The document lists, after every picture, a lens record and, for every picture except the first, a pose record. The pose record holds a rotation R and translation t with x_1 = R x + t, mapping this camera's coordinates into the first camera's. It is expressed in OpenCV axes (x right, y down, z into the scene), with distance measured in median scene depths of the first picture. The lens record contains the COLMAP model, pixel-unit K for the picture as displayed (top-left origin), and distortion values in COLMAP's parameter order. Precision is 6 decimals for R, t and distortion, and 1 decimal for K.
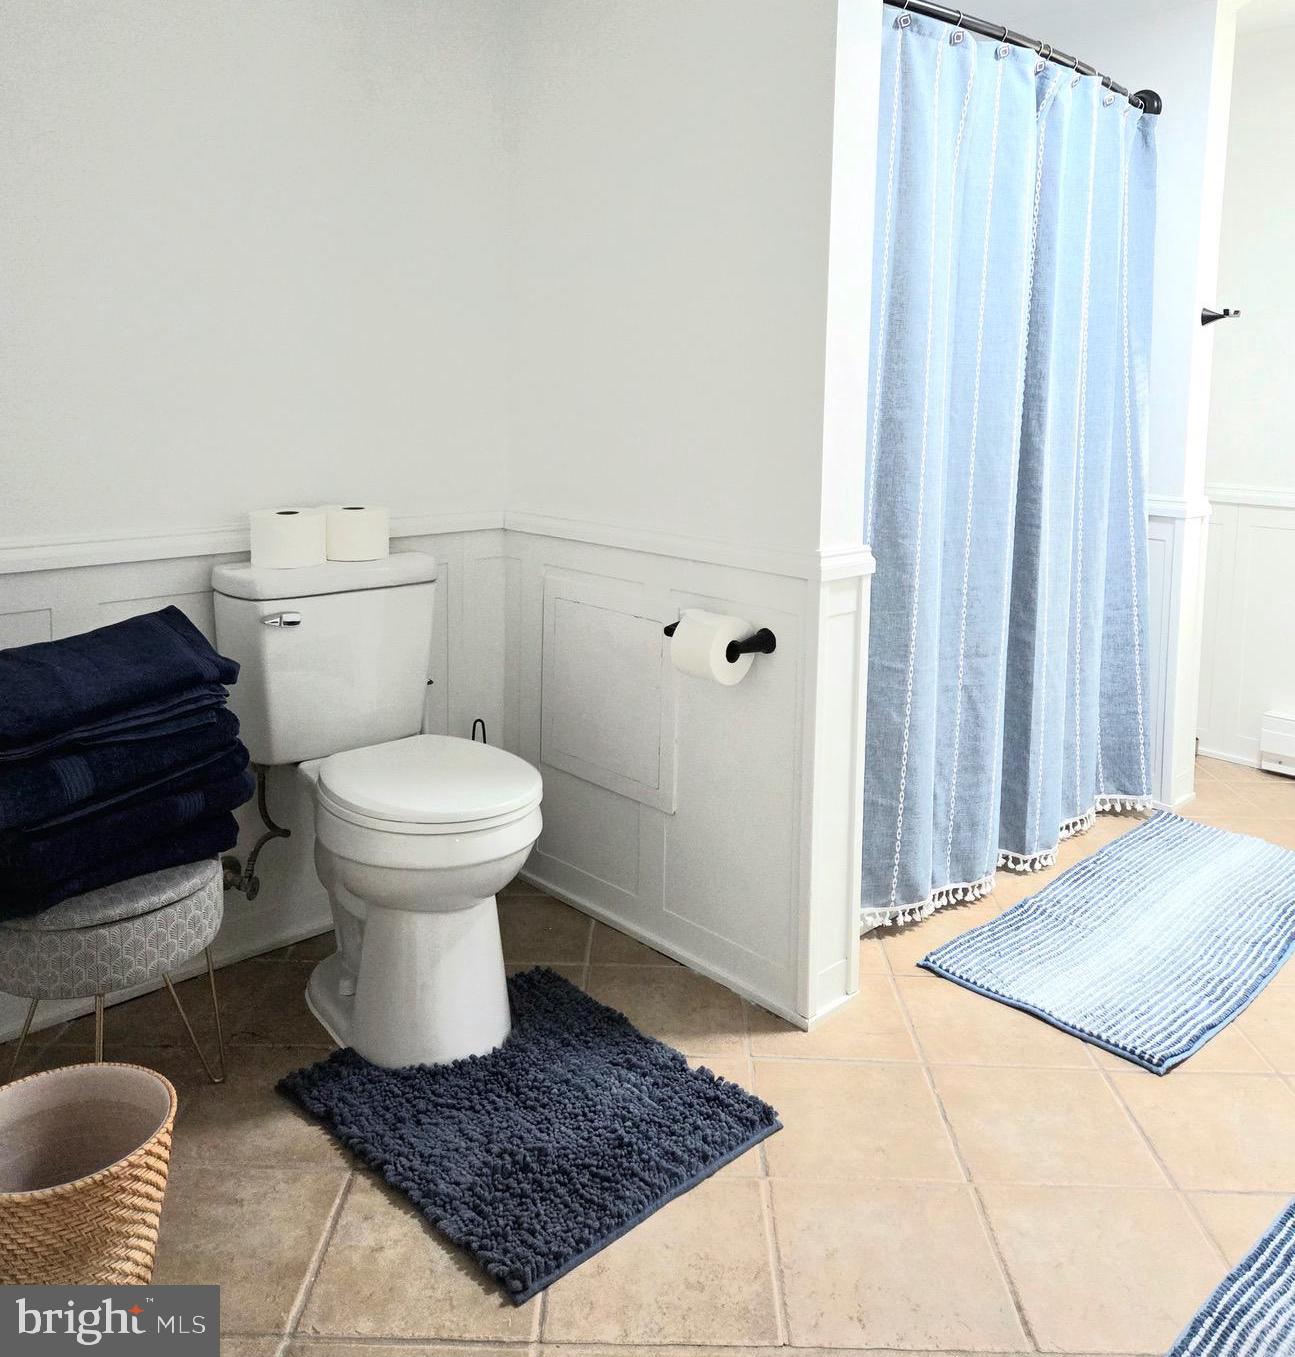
lens RADIAL K [[1175.2, 0, 647.2], [0, 1175.2, 679.6], [0, 0, 1]] dist [-0.016701, -0.009357]
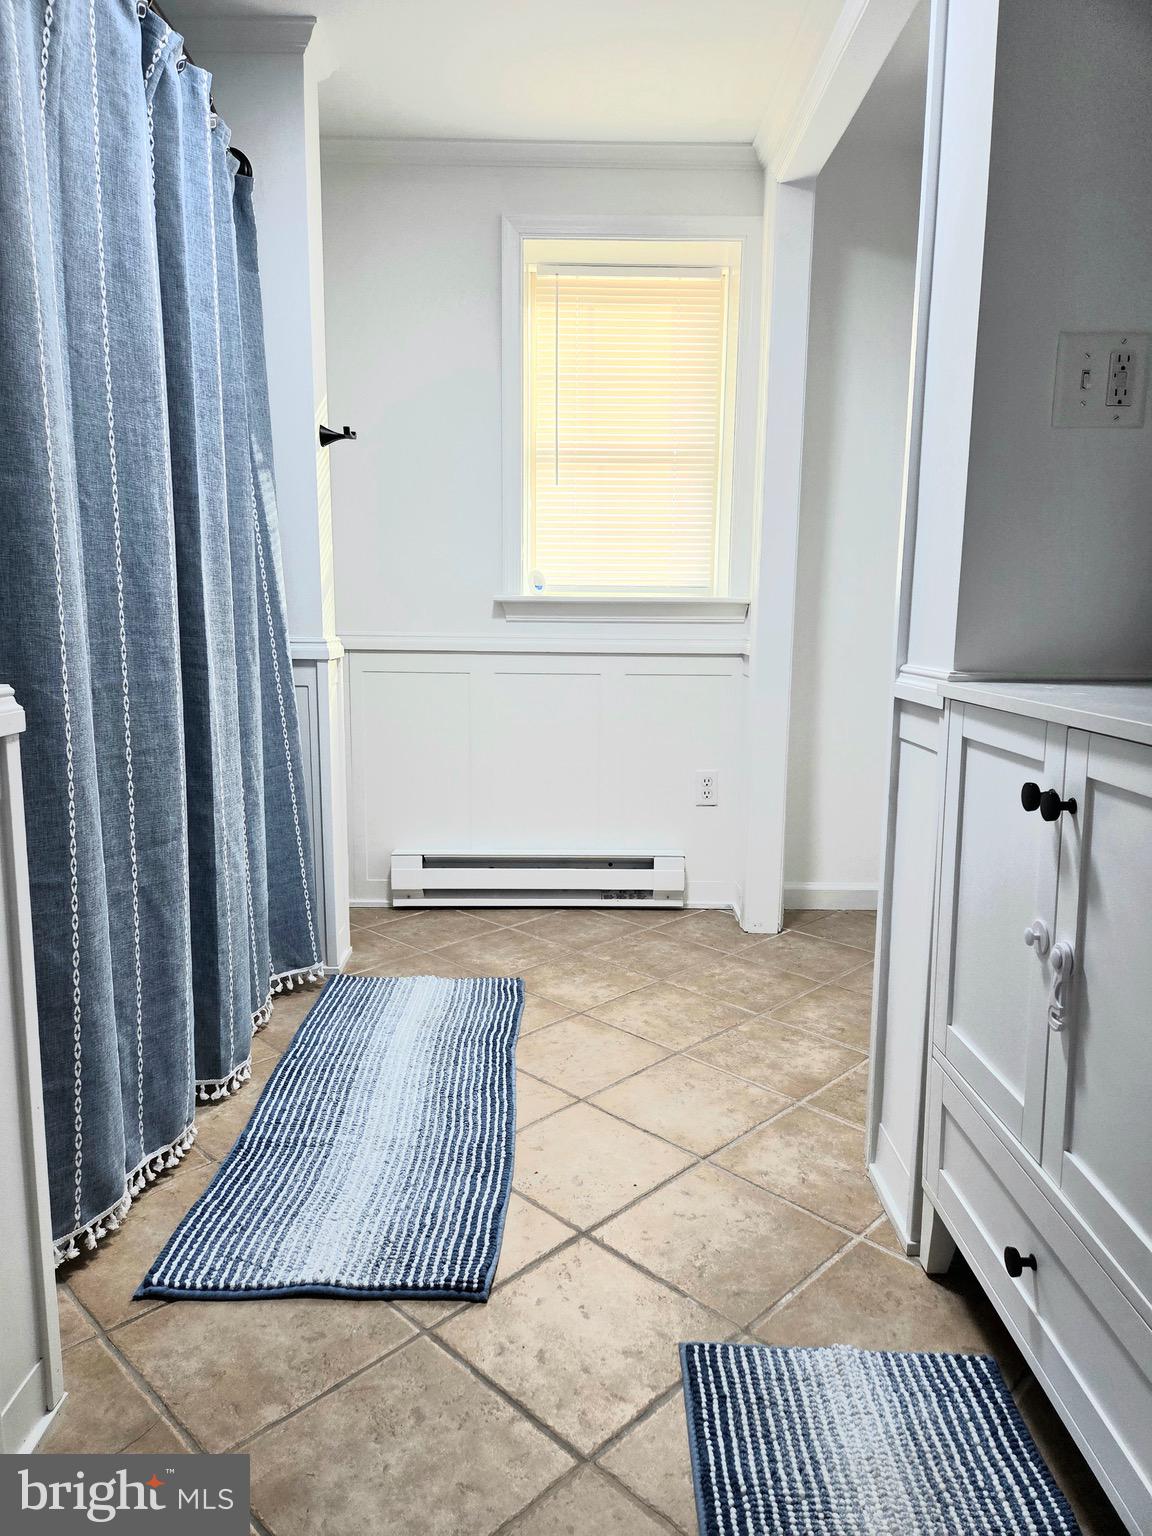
lens RADIAL K [[1011.3, 0, 588.1], [0, 1011.3, 761.6], [0, 0, 1]] dist [0.053225, -0.039518]
pose [[0.676519, -0.121172, 0.726388, 0.007235], [0.185258, 0.982652, -0.008619, -0.014361], [-0.712743, 0.140399, 0.687231, 0.335578]]
